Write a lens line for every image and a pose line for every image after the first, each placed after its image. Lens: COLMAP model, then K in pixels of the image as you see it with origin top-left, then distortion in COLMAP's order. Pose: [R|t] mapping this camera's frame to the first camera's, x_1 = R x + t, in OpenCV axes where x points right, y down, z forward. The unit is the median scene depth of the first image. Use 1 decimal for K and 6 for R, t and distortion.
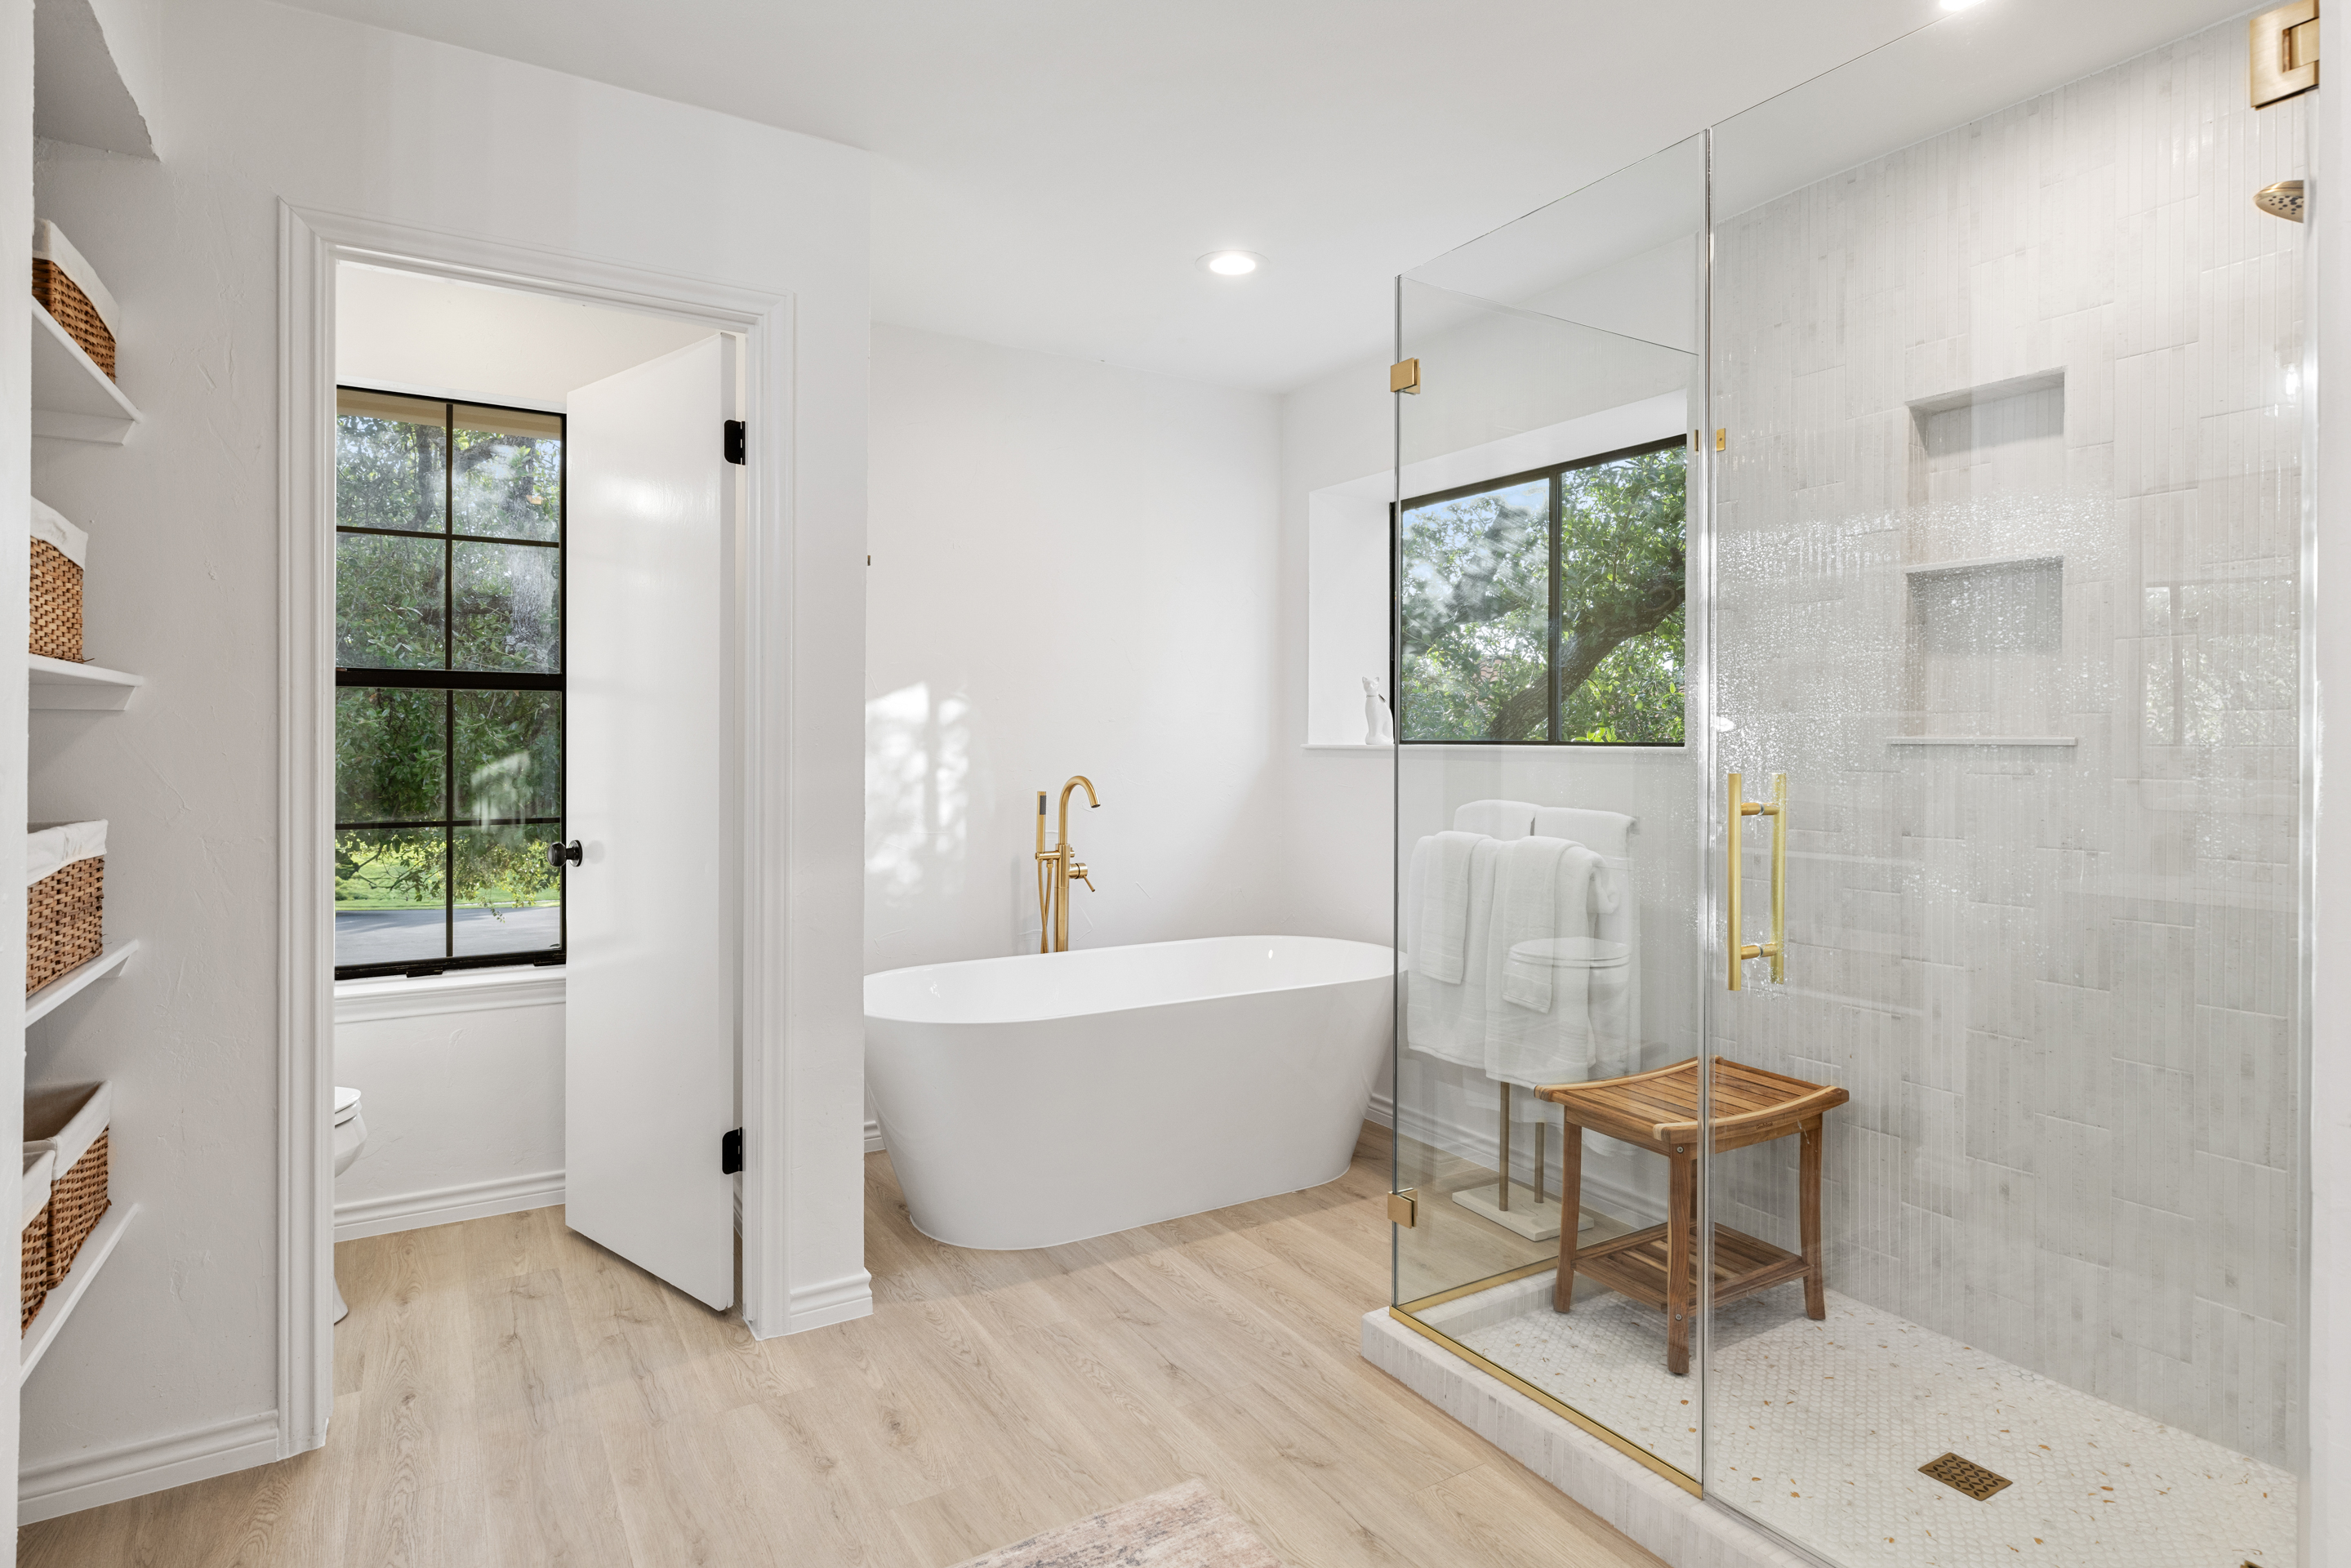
lens RADIAL K [[1242.4, 0, 1192.2], [0, 1242.4, 746.5], [0, 0, 1]] dist [0.002049, 0.002128]
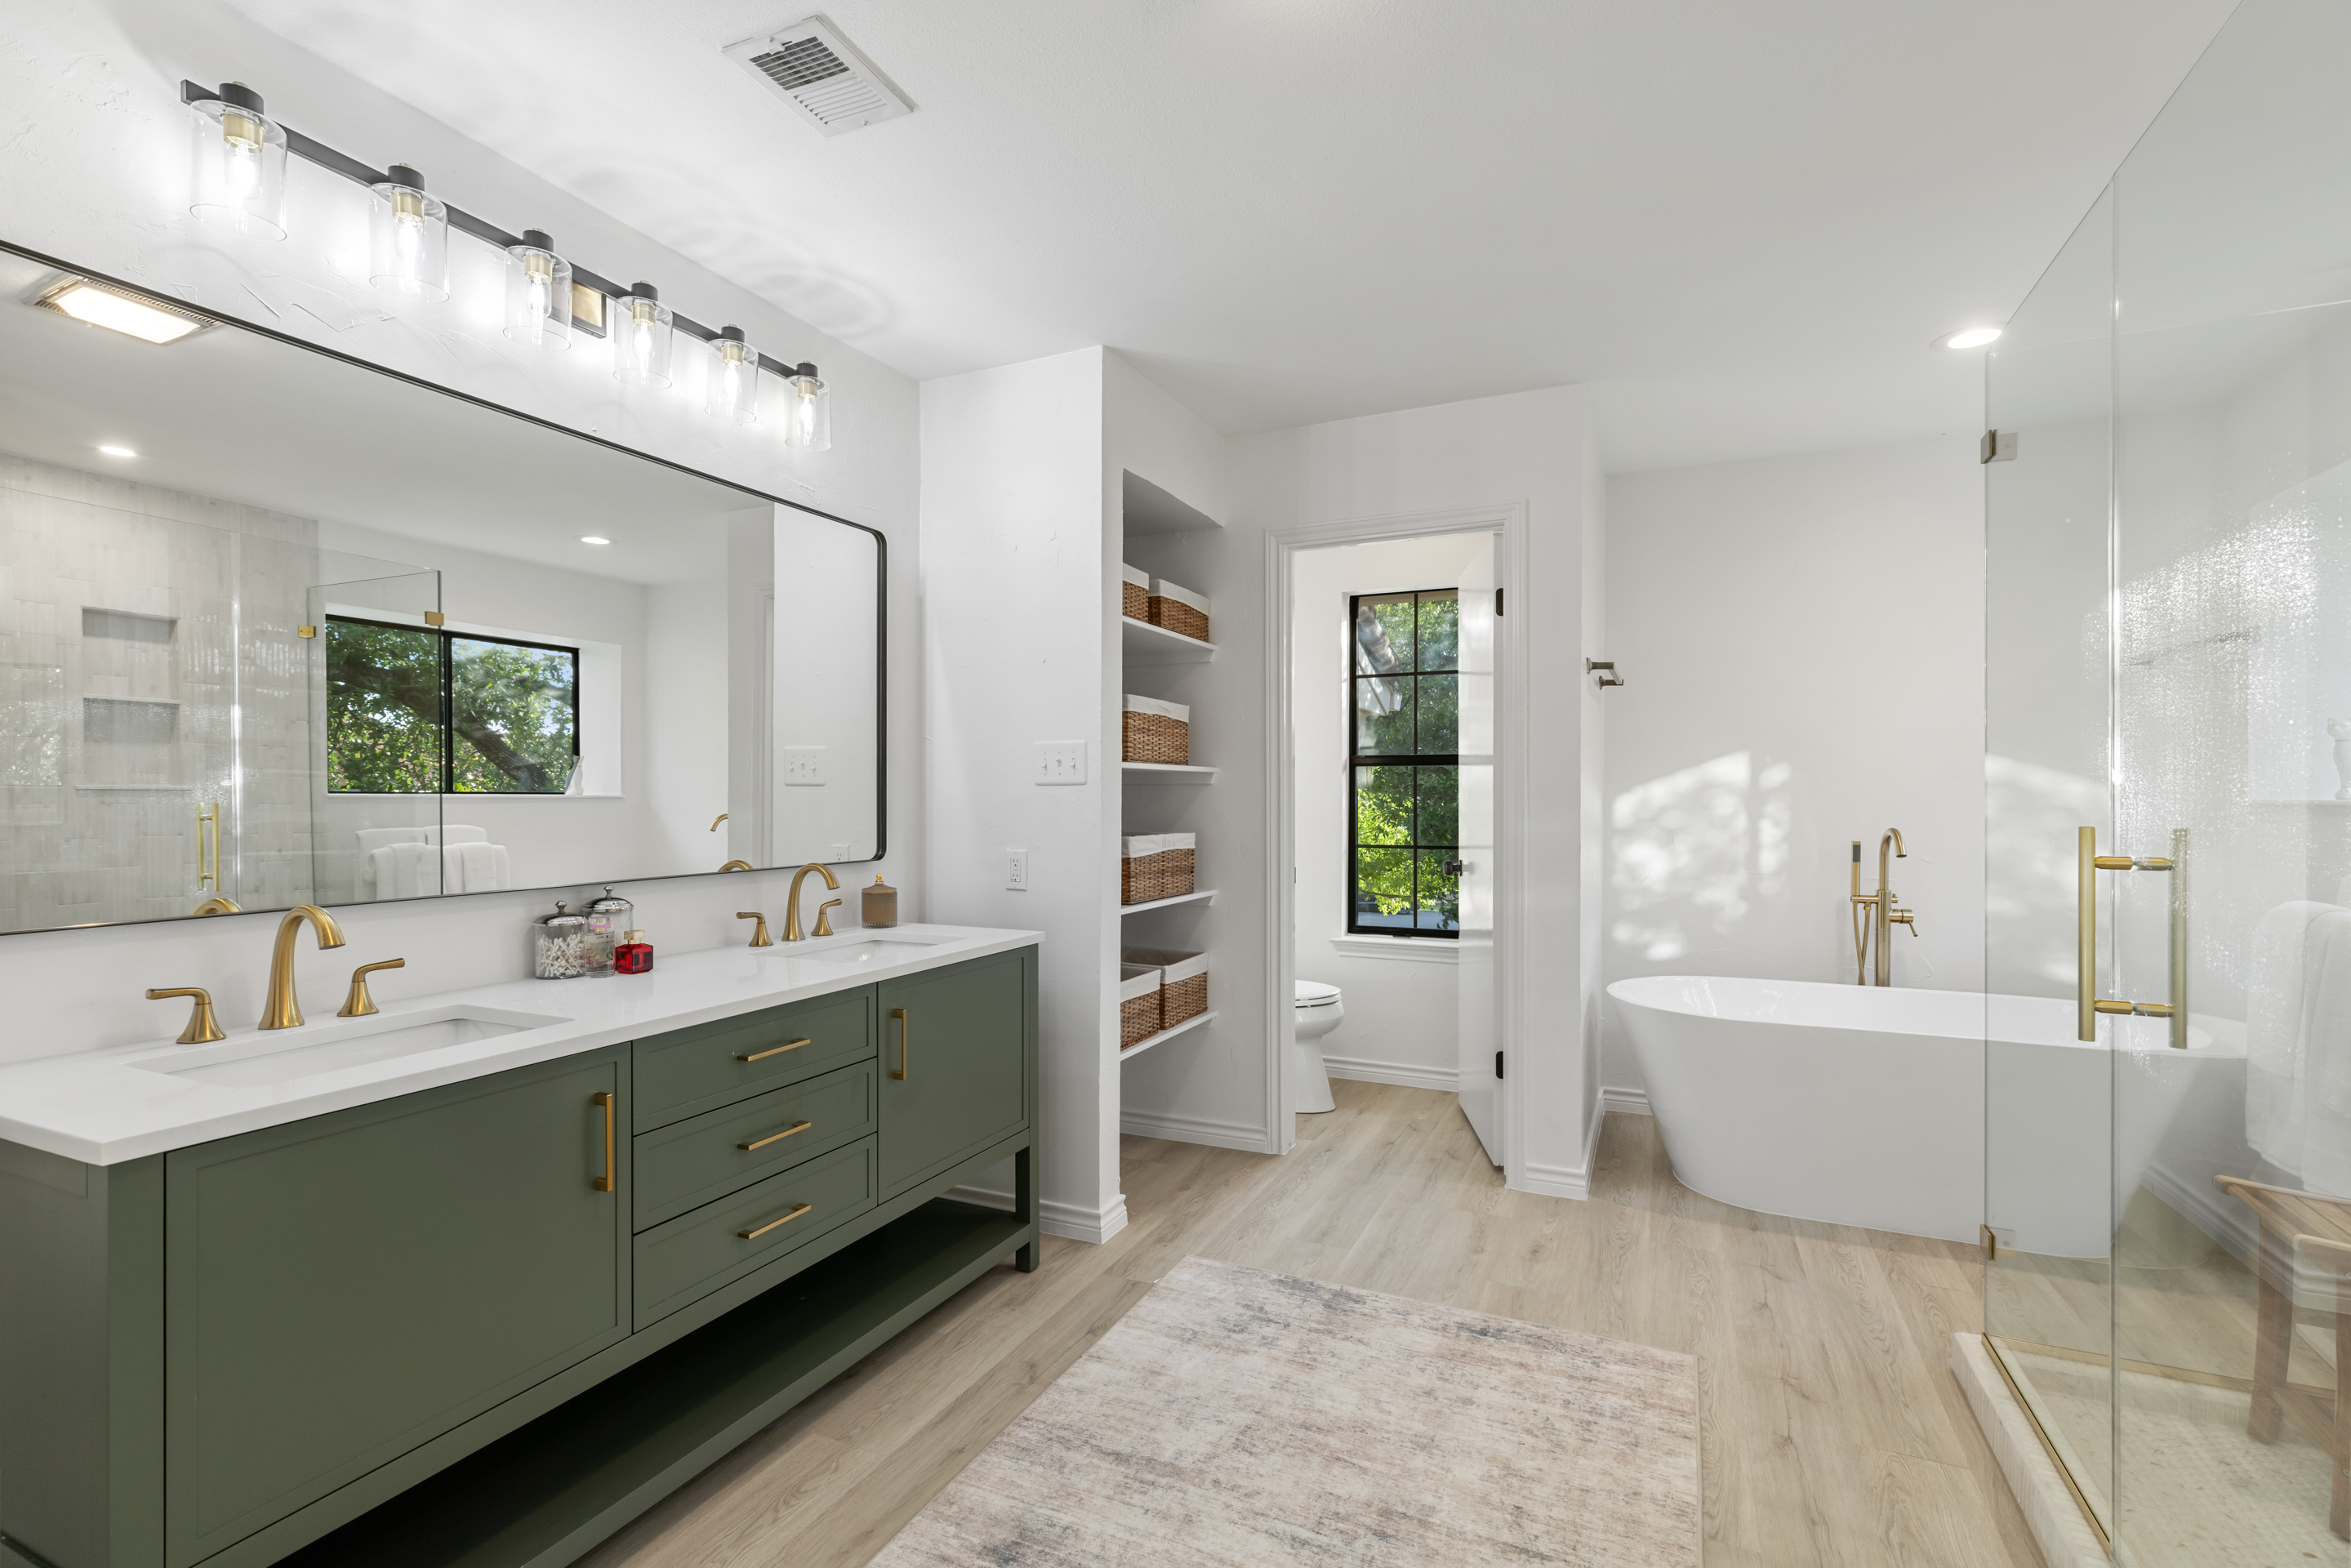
lens RADIAL K [[1063.1, 0, 1172.8], [0, 1063.1, 794.2], [0, 0, 1]] dist [0.008323, 0.001227]
pose [[0.556835, -0.004578, -0.830610, 0.485339], [-0.001262, 0.999979, -0.006358, 0.000819], [0.830622, 0.004589, 0.556818, -0.069580]]
